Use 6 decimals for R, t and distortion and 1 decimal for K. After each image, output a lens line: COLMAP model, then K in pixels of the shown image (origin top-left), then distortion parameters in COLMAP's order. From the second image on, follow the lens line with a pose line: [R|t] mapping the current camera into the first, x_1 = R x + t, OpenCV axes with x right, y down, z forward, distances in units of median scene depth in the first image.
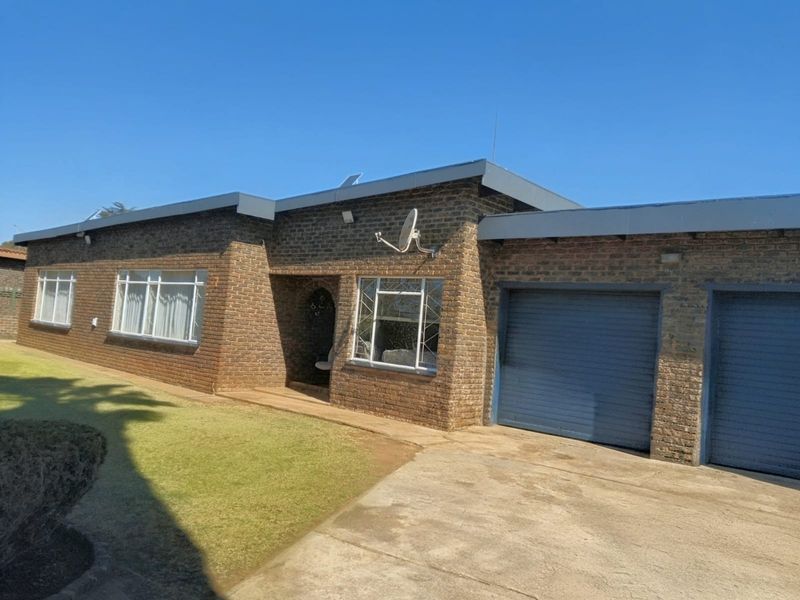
lens RADIAL K [[617.2, 0, 401.3], [0, 617.2, 295.4], [0, 0, 1]] dist [0.002647, -0.052438]
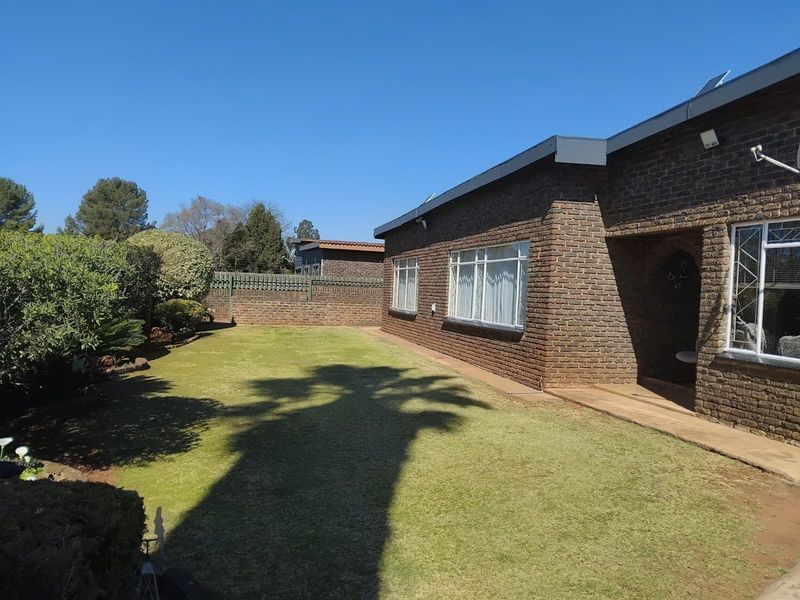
lens RADIAL K [[617.2, 0, 394.5], [0, 617.2, 304.9], [0, 0, 1]] dist [0.002647, -0.052438]
pose [[0.819752, -0.039199, -0.571376, 0.006797], [0.066592, 0.997412, 0.027112, 0.011022], [0.568835, -0.060275, 0.820240, 0.223239]]
